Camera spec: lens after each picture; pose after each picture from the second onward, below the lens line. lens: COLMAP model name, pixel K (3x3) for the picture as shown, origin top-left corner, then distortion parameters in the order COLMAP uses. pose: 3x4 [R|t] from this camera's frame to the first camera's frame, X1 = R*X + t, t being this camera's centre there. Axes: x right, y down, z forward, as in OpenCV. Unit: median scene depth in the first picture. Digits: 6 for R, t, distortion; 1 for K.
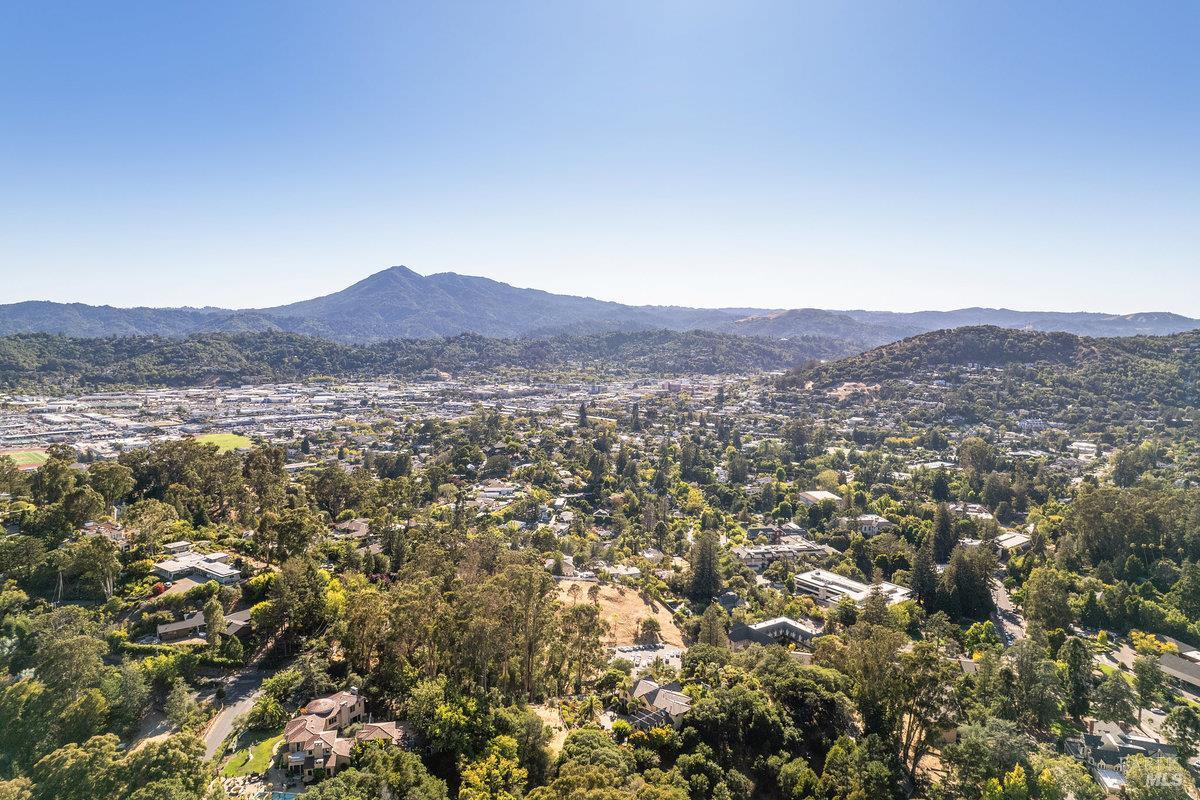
lens RADIAL K [[759.7, 0, 601.6], [0, 759.7, 399.0], [0, 0, 1]] dist [-0.001231, 0.005159]
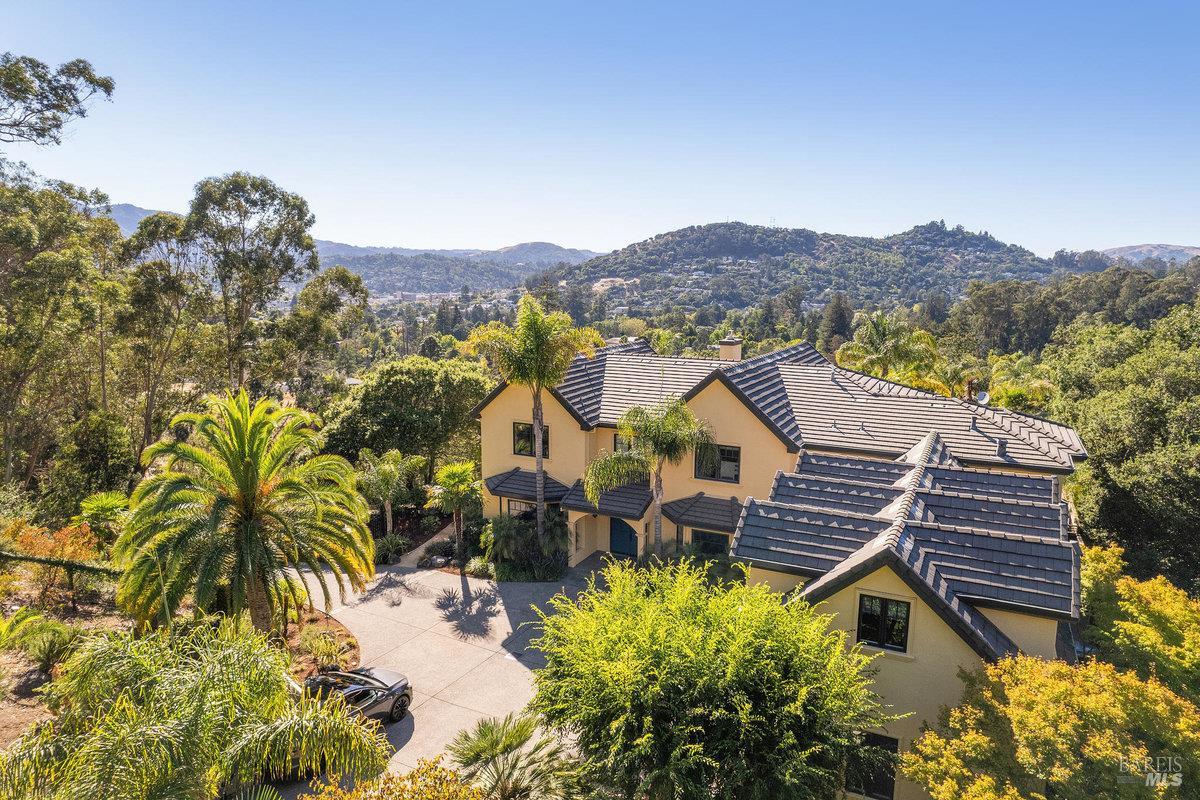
lens RADIAL K [[759.7, 0, 599.6], [0, 759.7, 401.8], [0, 0, 1]] dist [-0.001231, 0.005159]
pose [[0.939599, -0.053067, 0.338139, 0.002747], [0.027543, 0.996427, 0.079843, 0.055429], [-0.341168, -0.065707, 0.937703, 0.143853]]
